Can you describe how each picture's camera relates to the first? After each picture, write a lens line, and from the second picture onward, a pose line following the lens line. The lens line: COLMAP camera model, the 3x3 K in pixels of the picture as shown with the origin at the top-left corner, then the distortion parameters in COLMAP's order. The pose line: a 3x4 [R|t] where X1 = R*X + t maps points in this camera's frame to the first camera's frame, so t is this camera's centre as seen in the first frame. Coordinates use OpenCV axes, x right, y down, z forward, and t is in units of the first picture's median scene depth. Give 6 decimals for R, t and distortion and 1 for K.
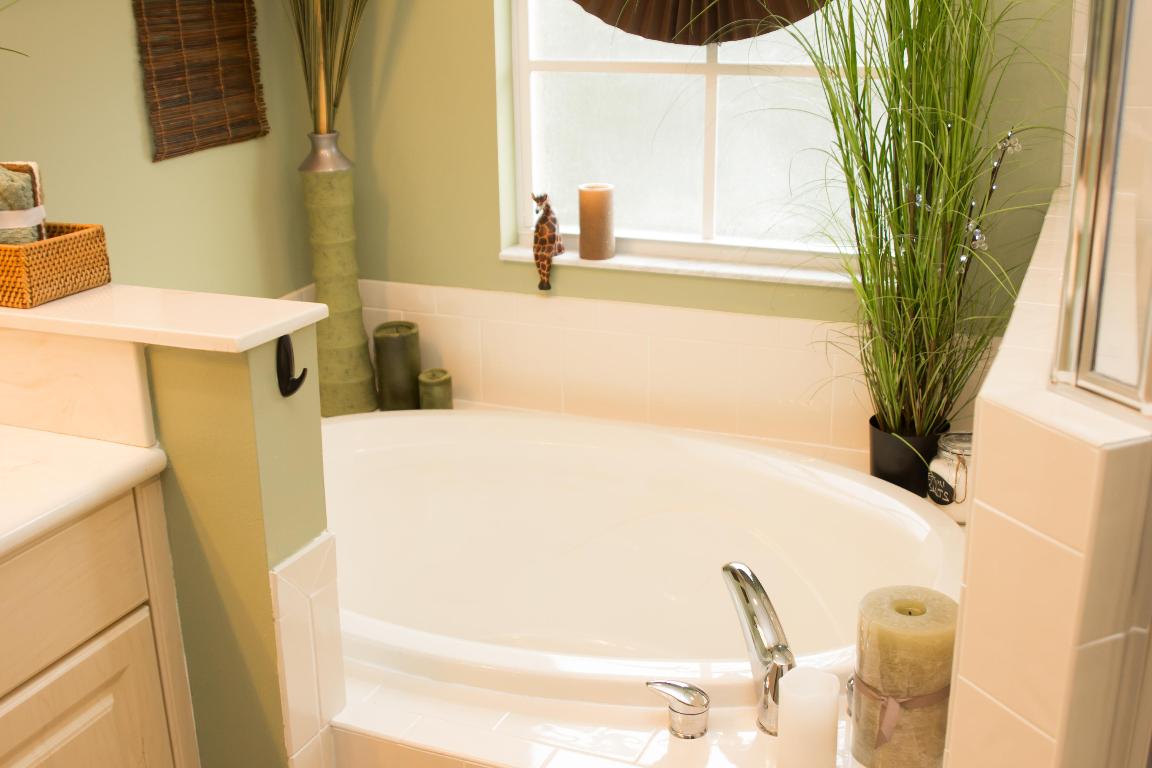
lens RADIAL K [[1335.4, 0, 576.0], [0, 1335.4, 384.0], [0, 0, 1]] dist [-0.113765, 0.072475]
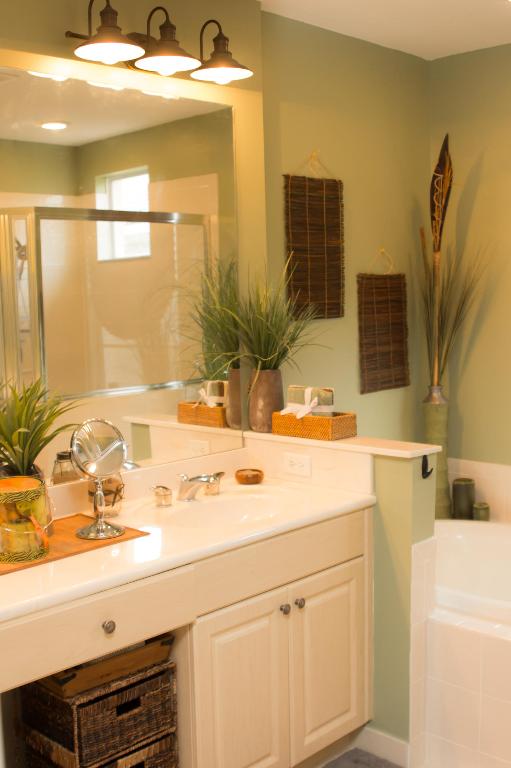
lens RADIAL K [[890.2, 0, 255.5], [0, 890.2, 384.0], [0, 0, 1]] dist [-0.113765, 0.072475]
pose [[0.933395, 0.034660, -0.357174, 0.052005], [-0.104135, 0.978656, -0.177165, 0.095556], [0.343410, 0.202560, 0.917082, -0.431222]]
